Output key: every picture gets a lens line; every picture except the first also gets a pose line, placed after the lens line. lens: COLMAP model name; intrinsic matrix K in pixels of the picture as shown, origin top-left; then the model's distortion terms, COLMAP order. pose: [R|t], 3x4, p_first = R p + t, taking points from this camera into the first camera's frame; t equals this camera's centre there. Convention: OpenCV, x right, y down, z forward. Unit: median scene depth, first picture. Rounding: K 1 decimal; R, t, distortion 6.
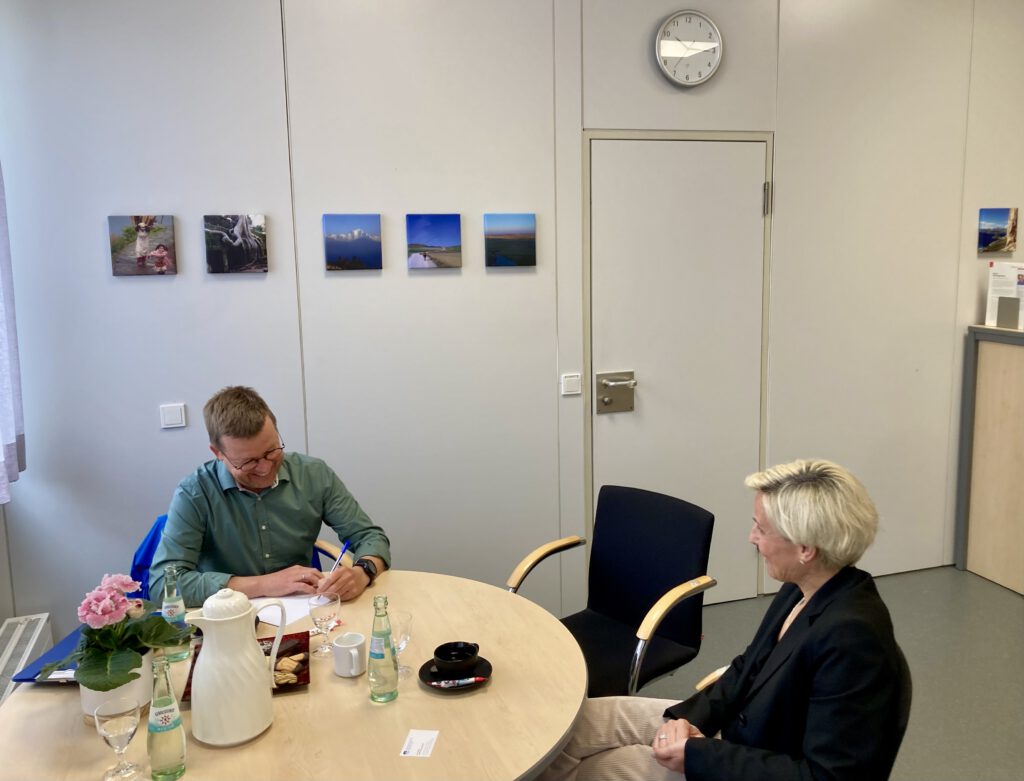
lens RADIAL K [[912.9, 0, 550.3], [0, 912.9, 367.8], [0, 0, 1]] dist [0.036920, -0.052806]
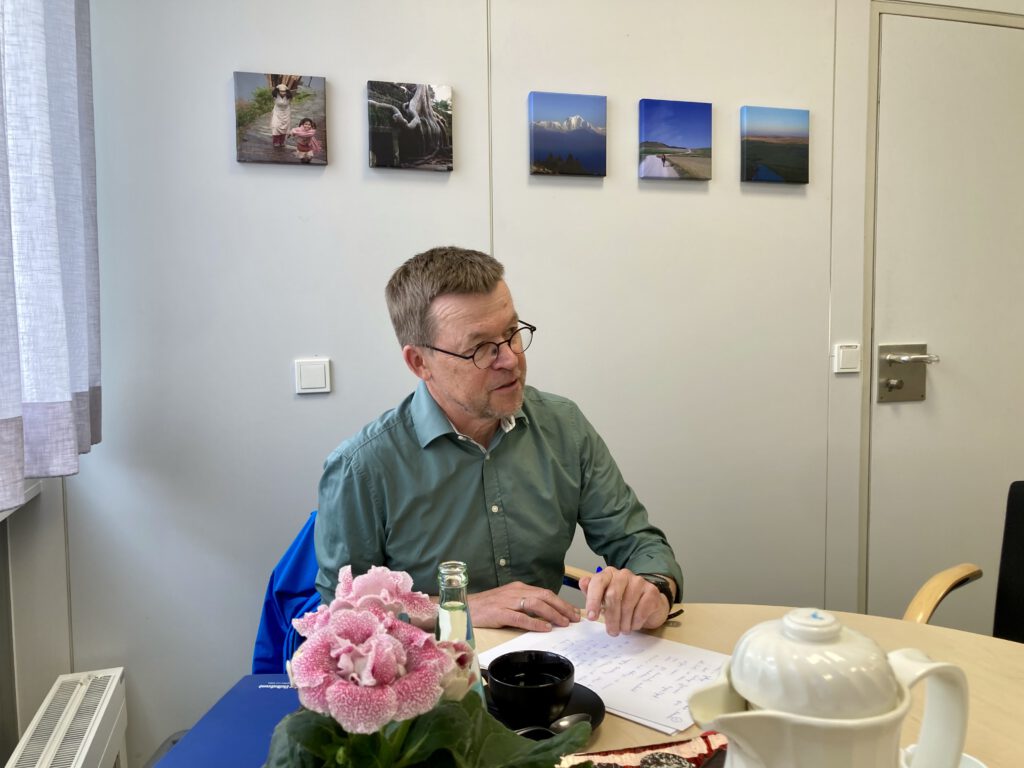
lens RADIAL K [[846.0, 0, 512.5], [0, 846.0, 389.5], [0, 0, 1]] dist [0.020051, -0.006239]
pose [[0.998528, 0.008606, -0.053559, -0.232364], [-0.012043, 0.997865, -0.064184, 0.101724], [0.052892, 0.064735, 0.996500, 0.387433]]
